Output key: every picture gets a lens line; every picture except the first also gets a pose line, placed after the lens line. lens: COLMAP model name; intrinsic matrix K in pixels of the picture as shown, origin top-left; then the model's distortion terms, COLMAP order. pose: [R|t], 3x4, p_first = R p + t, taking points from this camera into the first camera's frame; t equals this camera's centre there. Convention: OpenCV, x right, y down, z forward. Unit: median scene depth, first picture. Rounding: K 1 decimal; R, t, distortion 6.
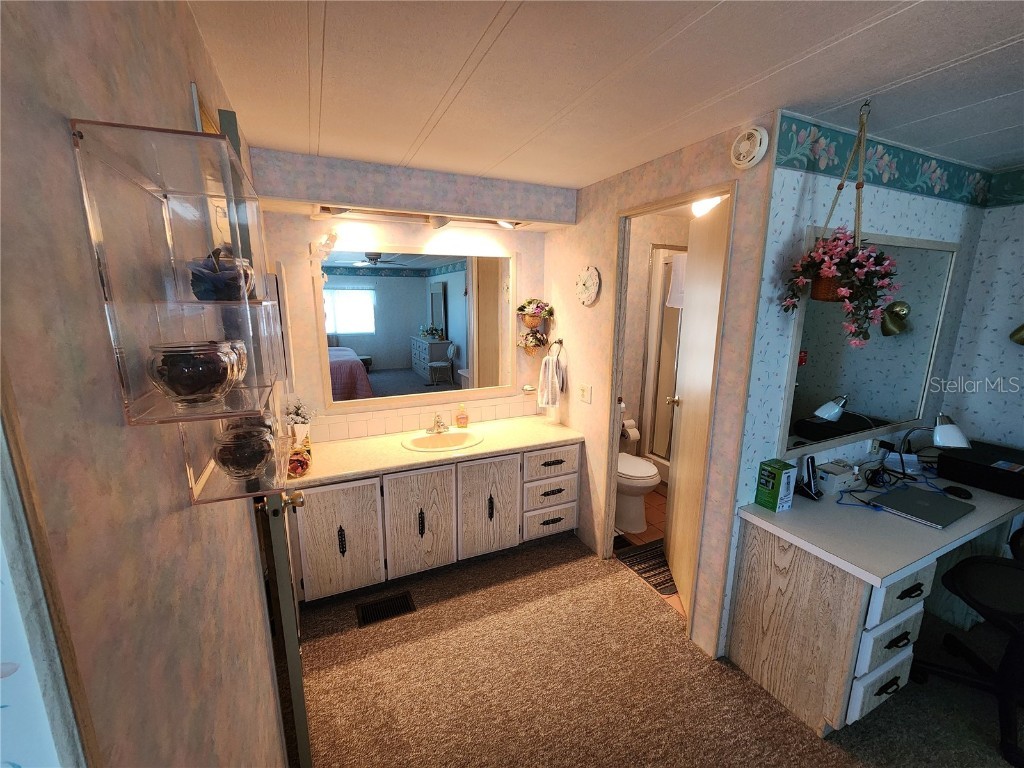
lens RADIAL K [[423.1, 0, 514.2], [0, 423.1, 382.0], [0, 0, 1]] dist [0.001177, 0.000234]
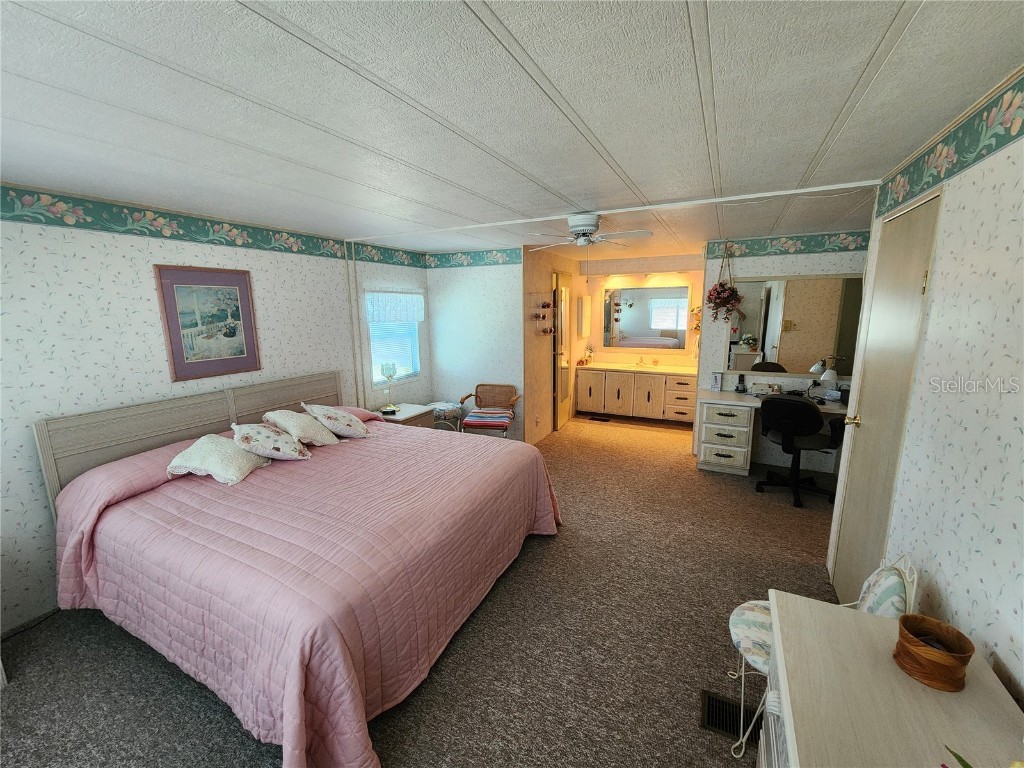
lens RADIAL K [[423.1, 0, 514.2], [0, 423.1, 382.0], [0, 0, 1]] dist [0.001177, 0.000234]
pose [[0.614200, 0.130547, -0.778278, 1.459506], [-0.143893, 0.988215, 0.052204, 0.230260], [0.775921, 0.079925, 0.625746, -1.166068]]
